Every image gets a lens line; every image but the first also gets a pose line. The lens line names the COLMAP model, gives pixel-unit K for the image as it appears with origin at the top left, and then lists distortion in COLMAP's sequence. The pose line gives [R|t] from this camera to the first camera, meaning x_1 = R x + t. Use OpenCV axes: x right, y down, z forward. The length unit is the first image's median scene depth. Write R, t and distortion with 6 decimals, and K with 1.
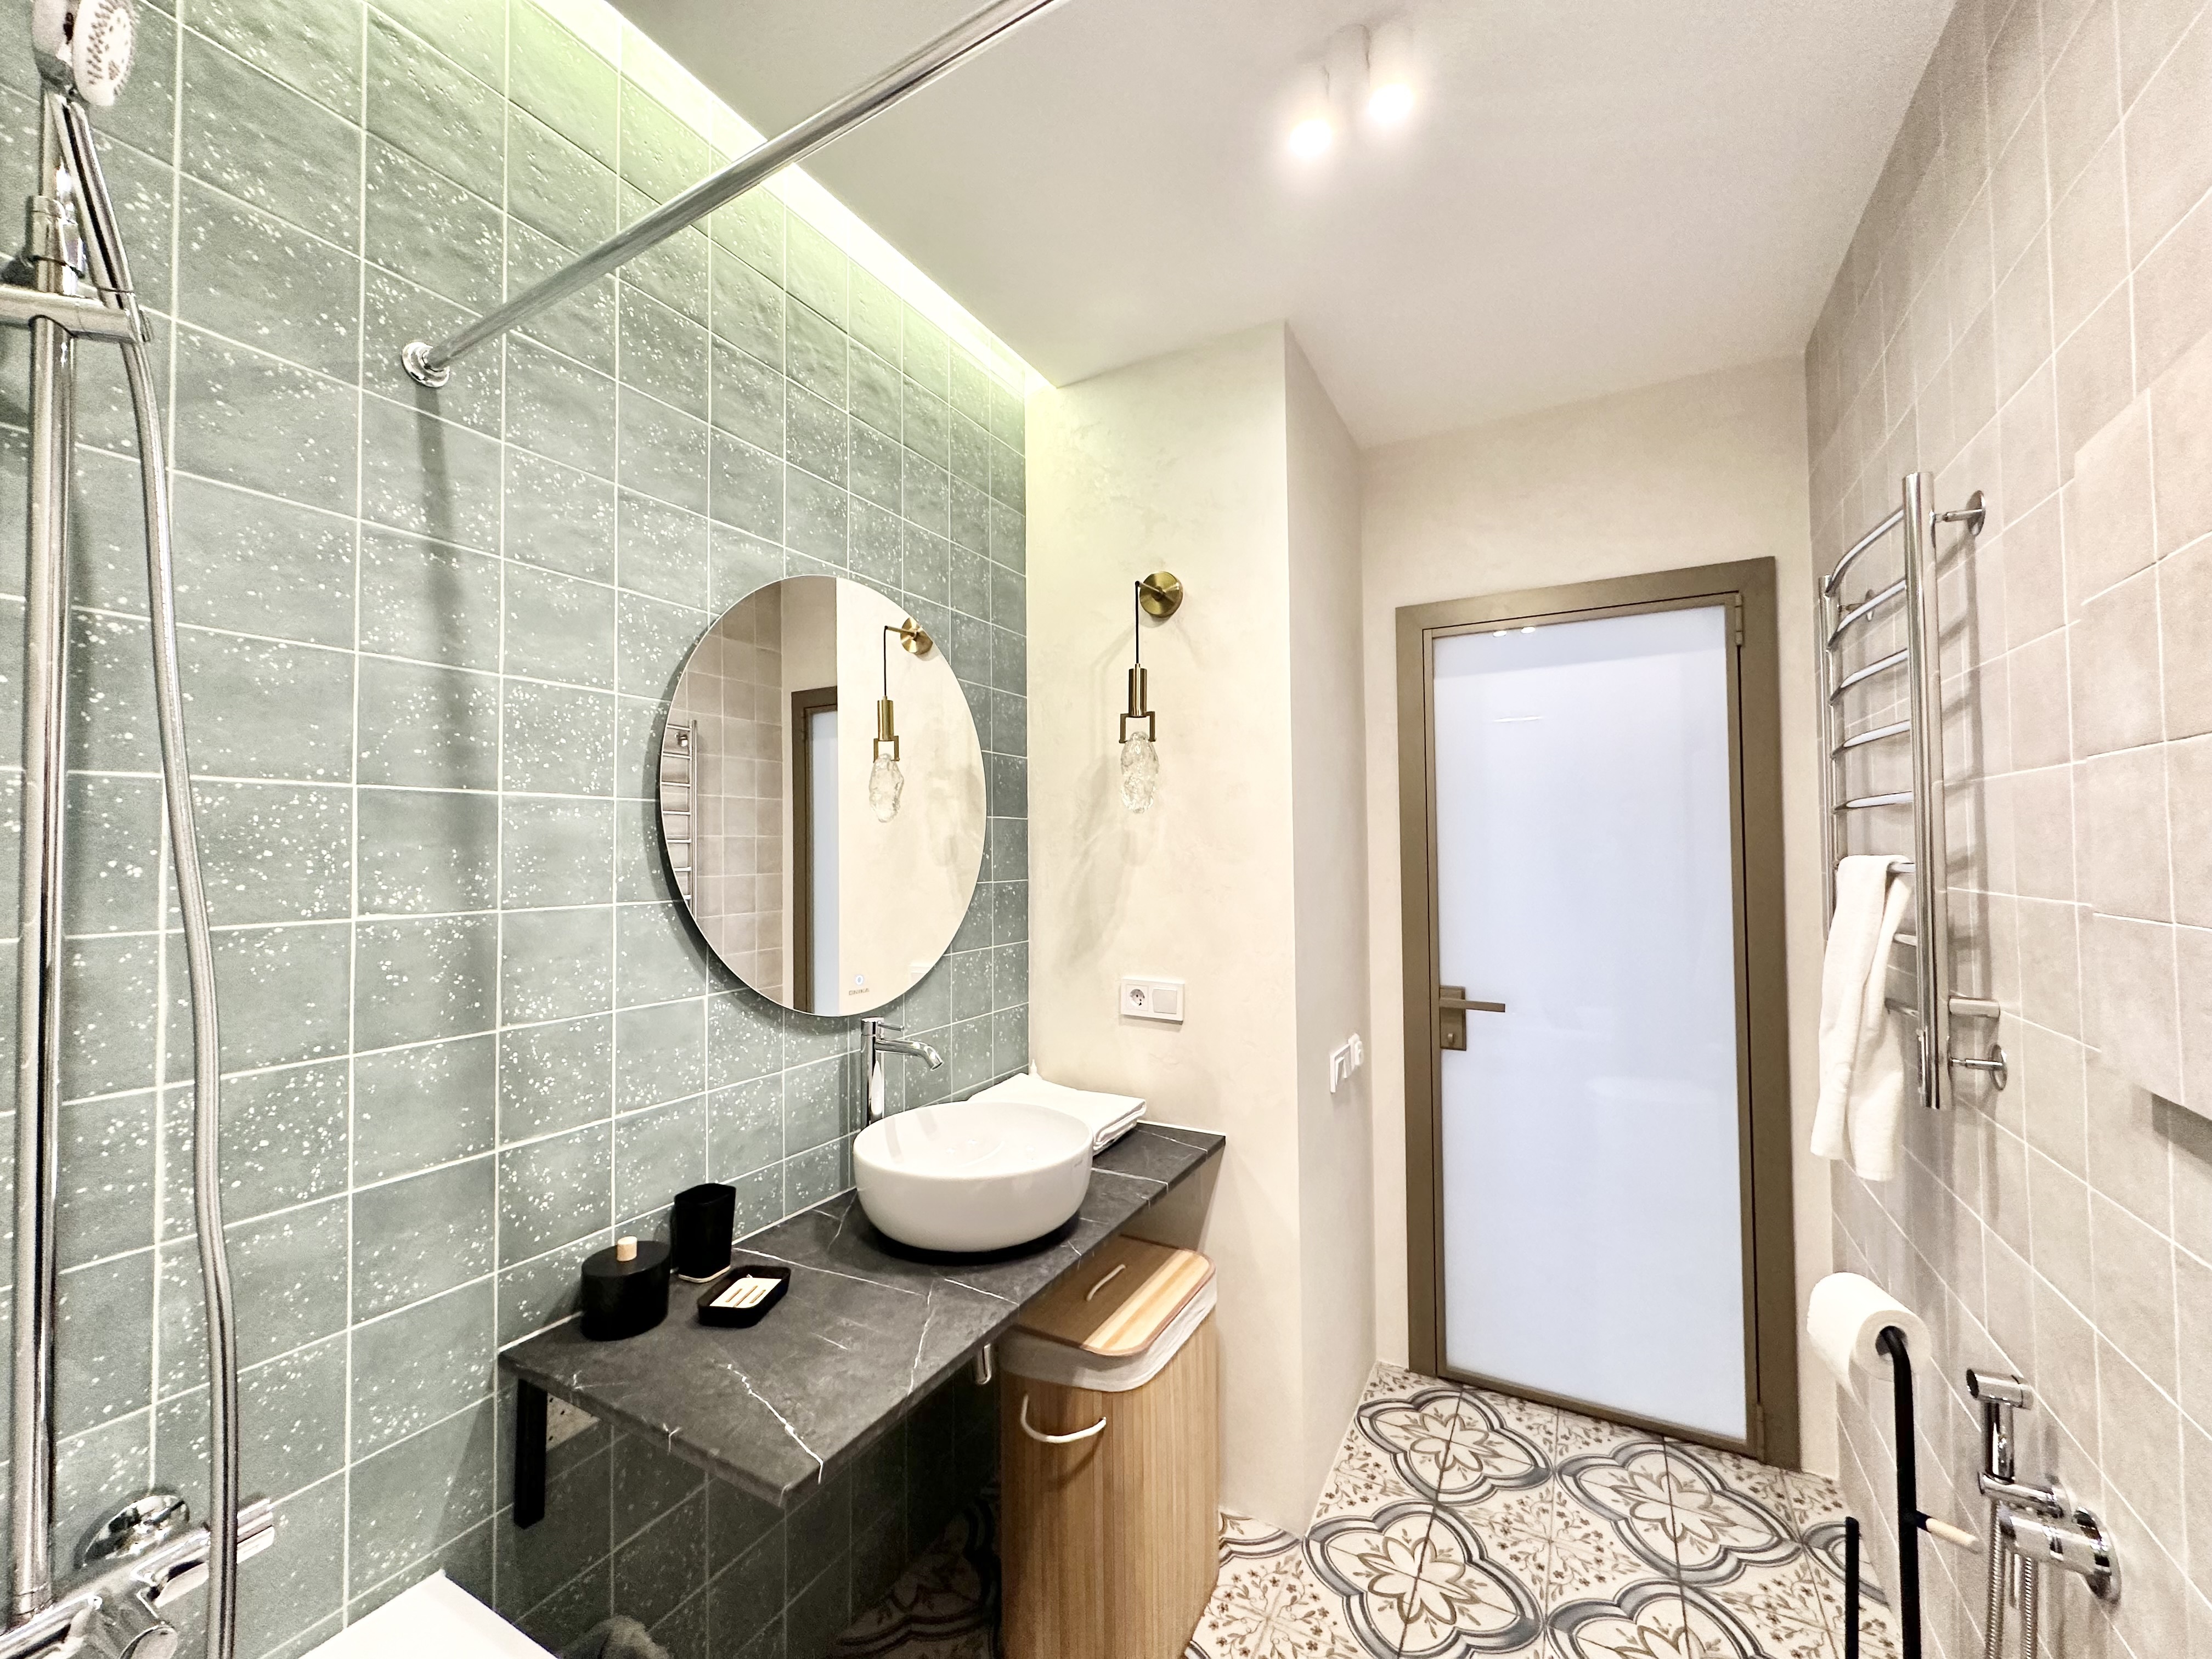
lens RADIAL K [[878.4, 0, 1104.5], [0, 878.4, 827.5], [0, 0, 1]] dist [-0.008261, 0.000672]
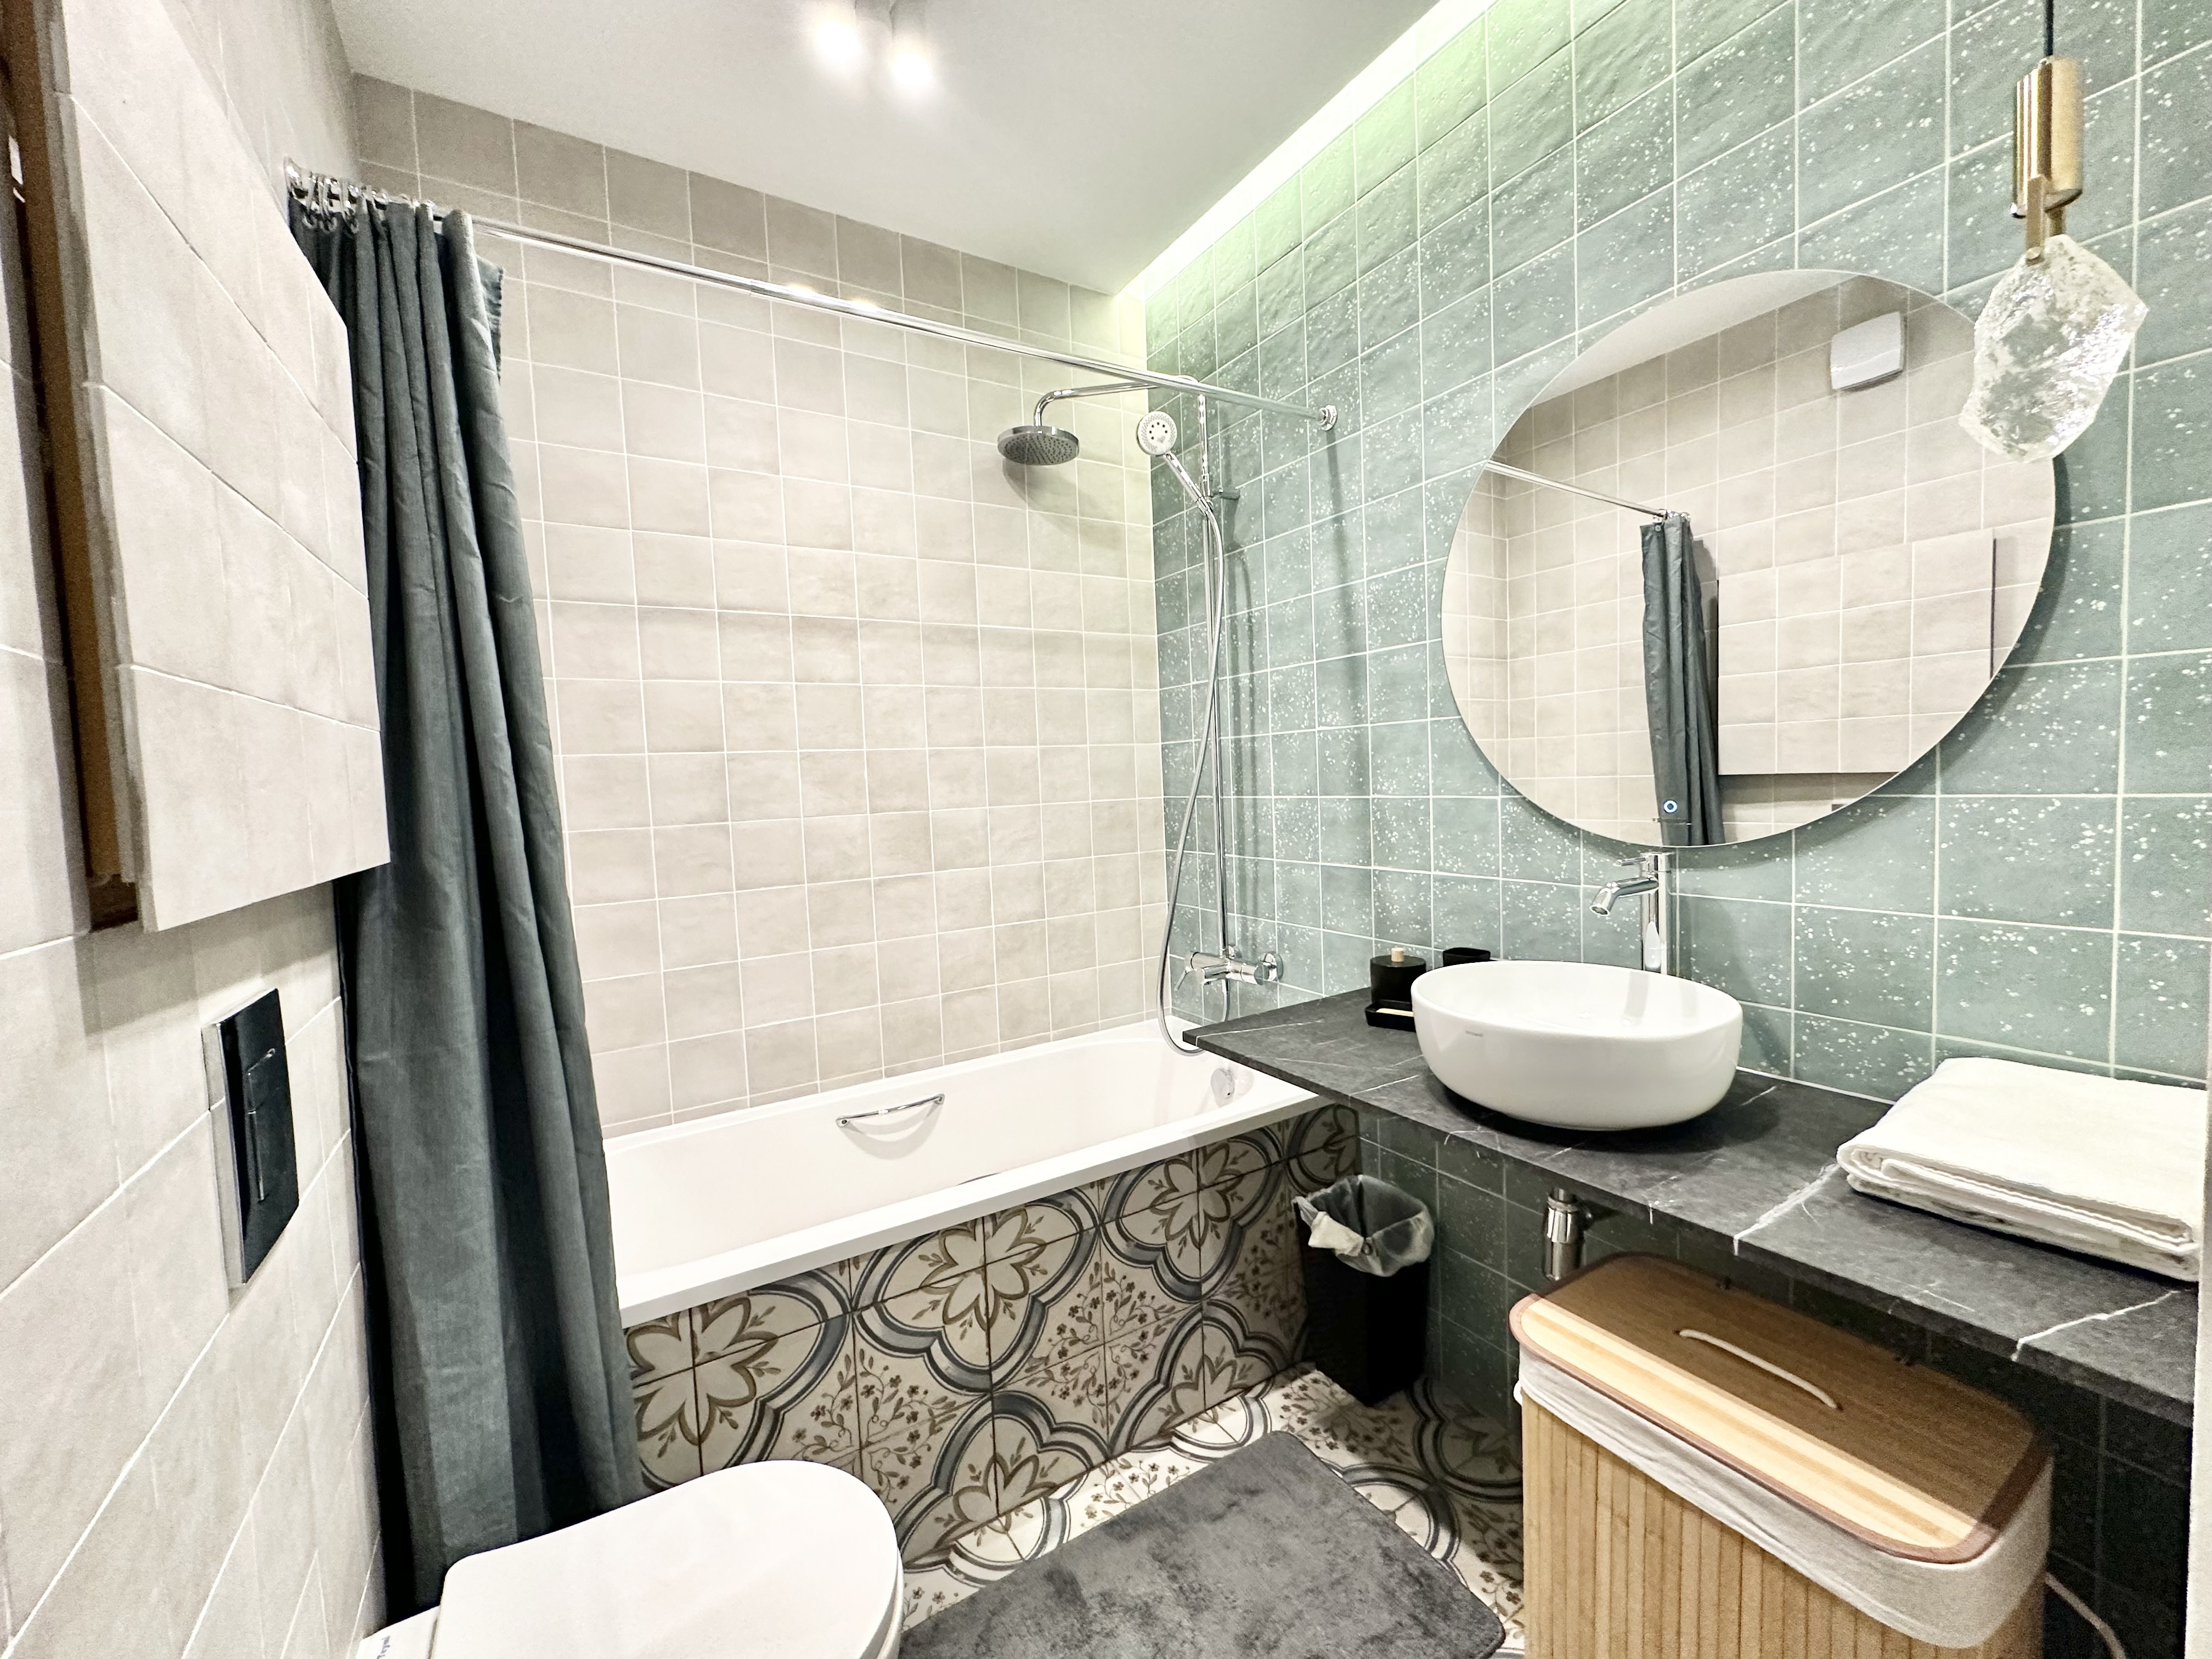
lens RADIAL K [[878.4, 0, 1108.7], [0, 878.4, 823.6], [0, 0, 1]] dist [-0.008261, 0.000672]
pose [[-0.491210, 0.078460, -0.867500, 0.988882], [0.070071, 0.996267, 0.050430, 0.162057], [0.868218, -0.036015, -0.494874, 1.370260]]
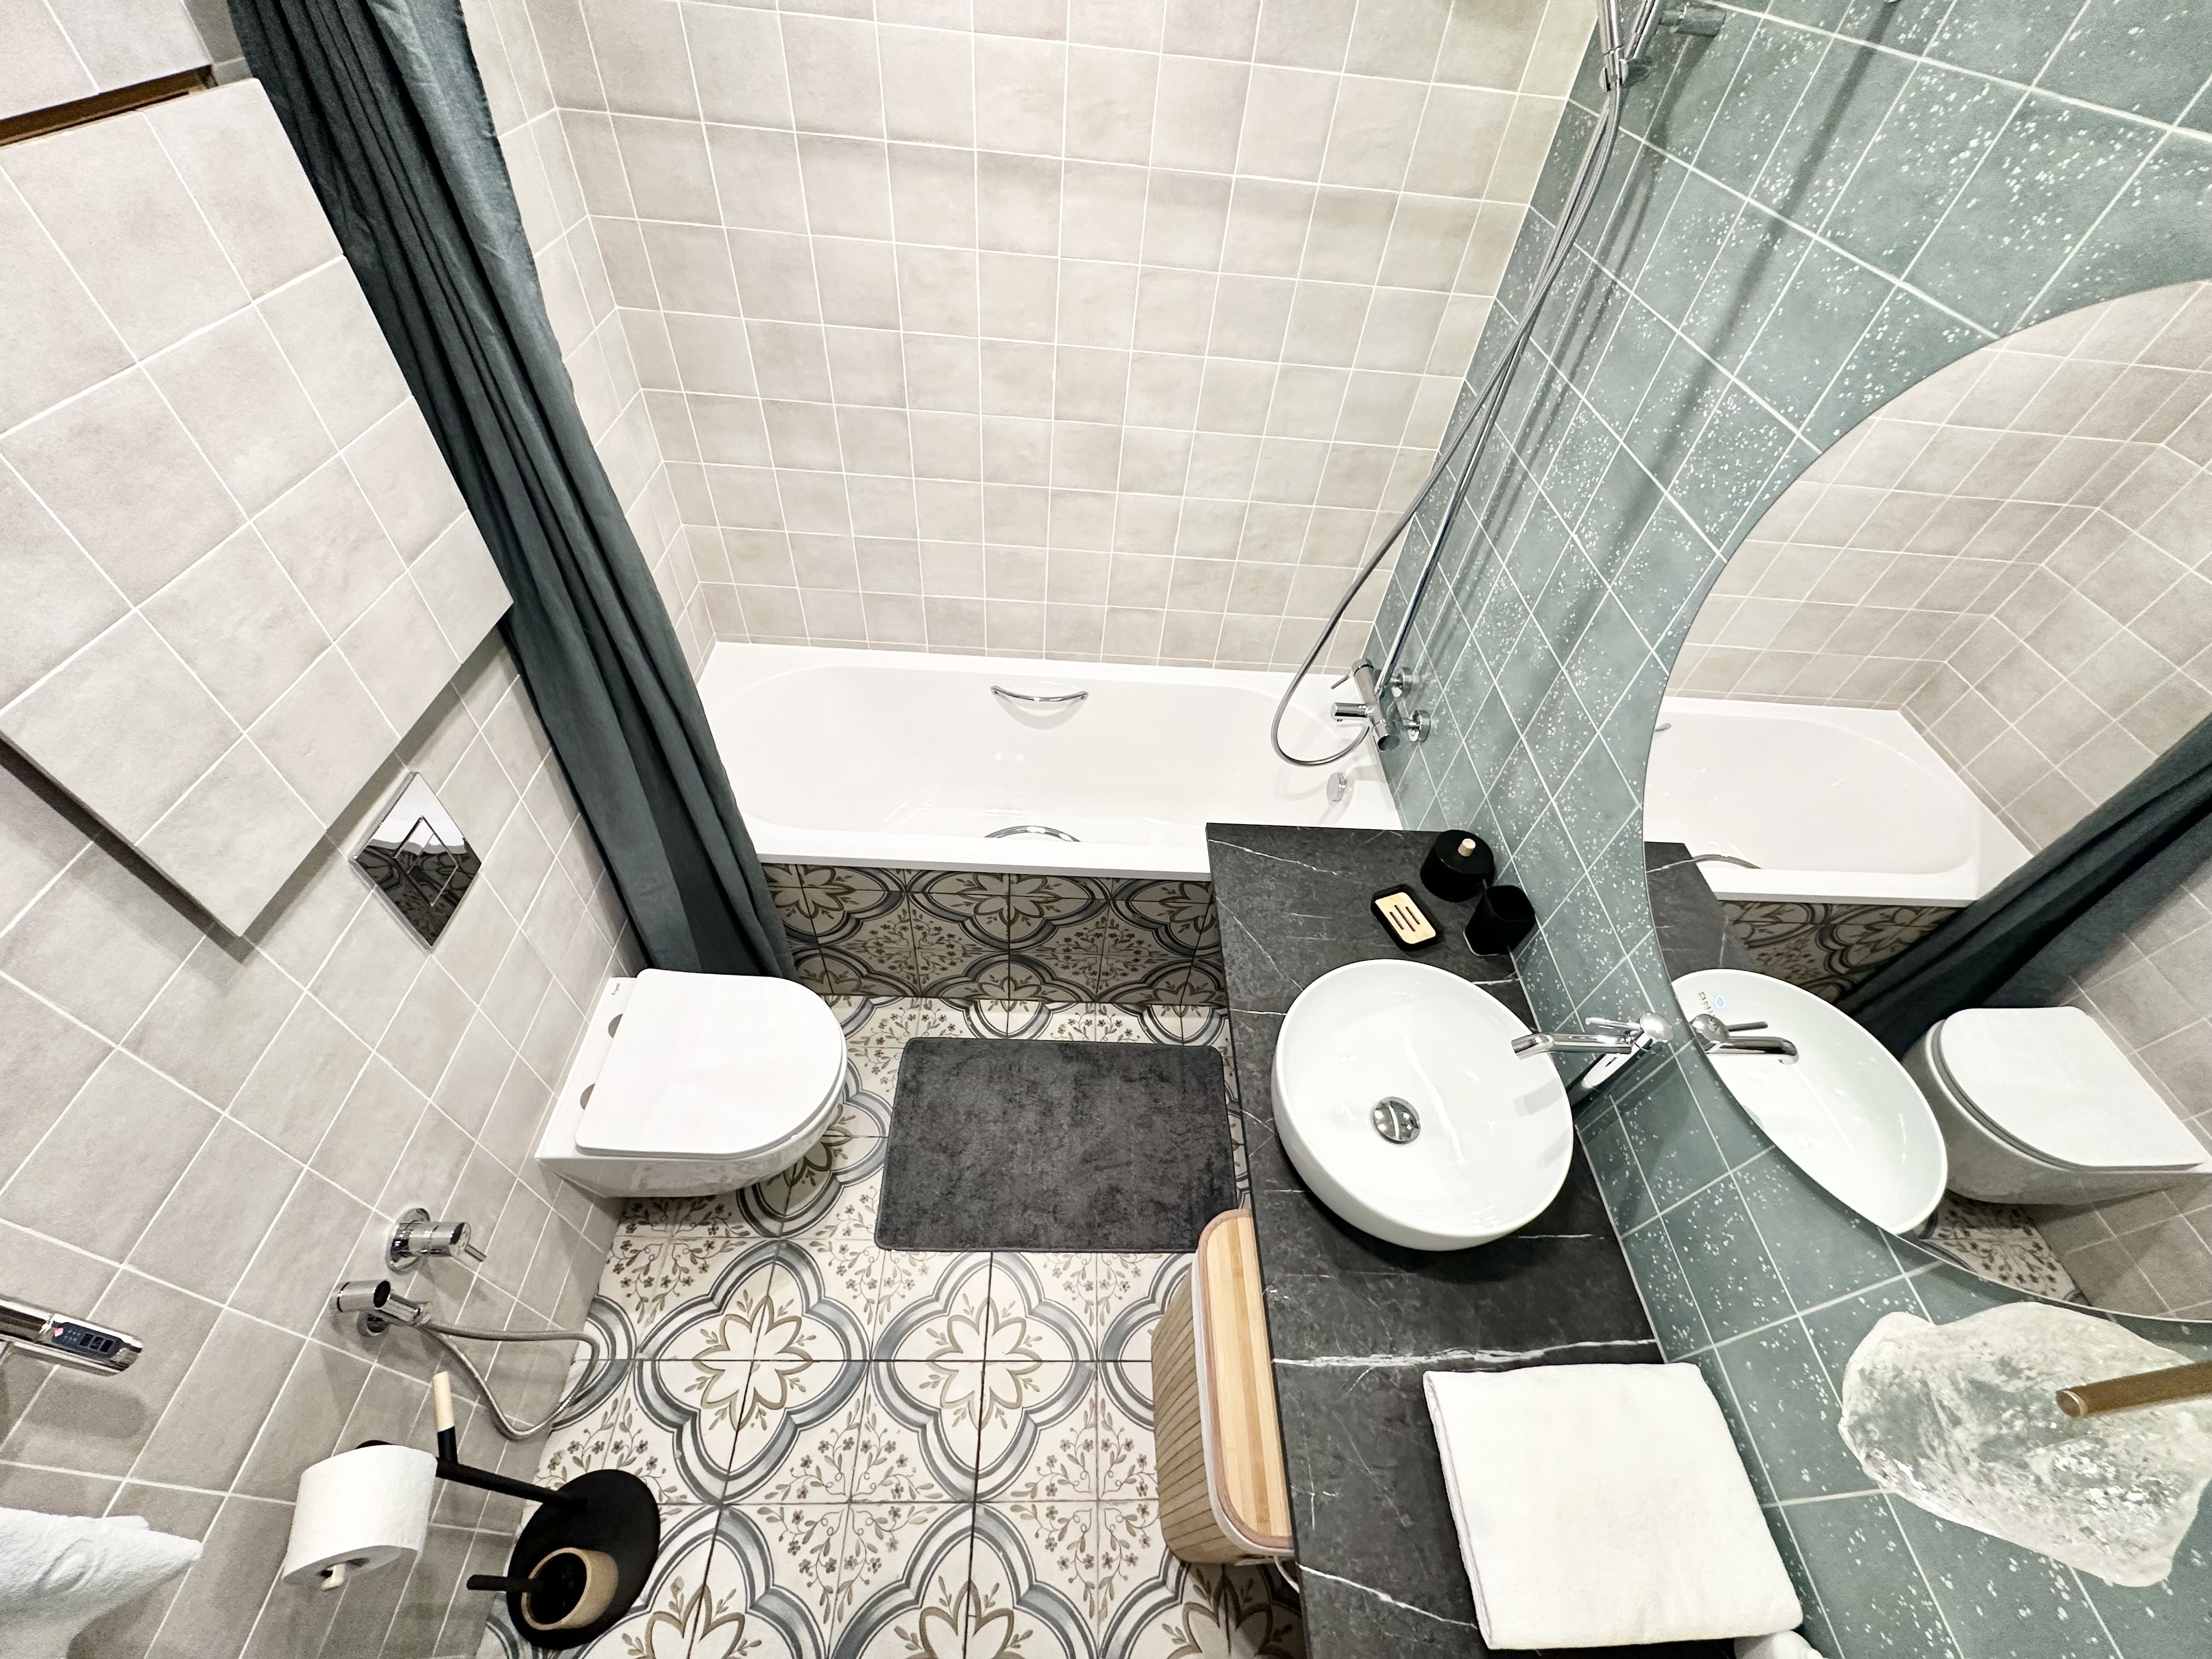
lens RADIAL K [[878.4, 0, 1109.2], [0, 878.4, 826.7], [0, 0, 1]] dist [-0.008261, 0.000672]
pose [[-0.863984, 0.328184, -0.381872, 0.437629], [-0.065985, 0.678070, 0.732029, -0.496237], [0.499176, 0.657660, -0.564186, 1.519891]]
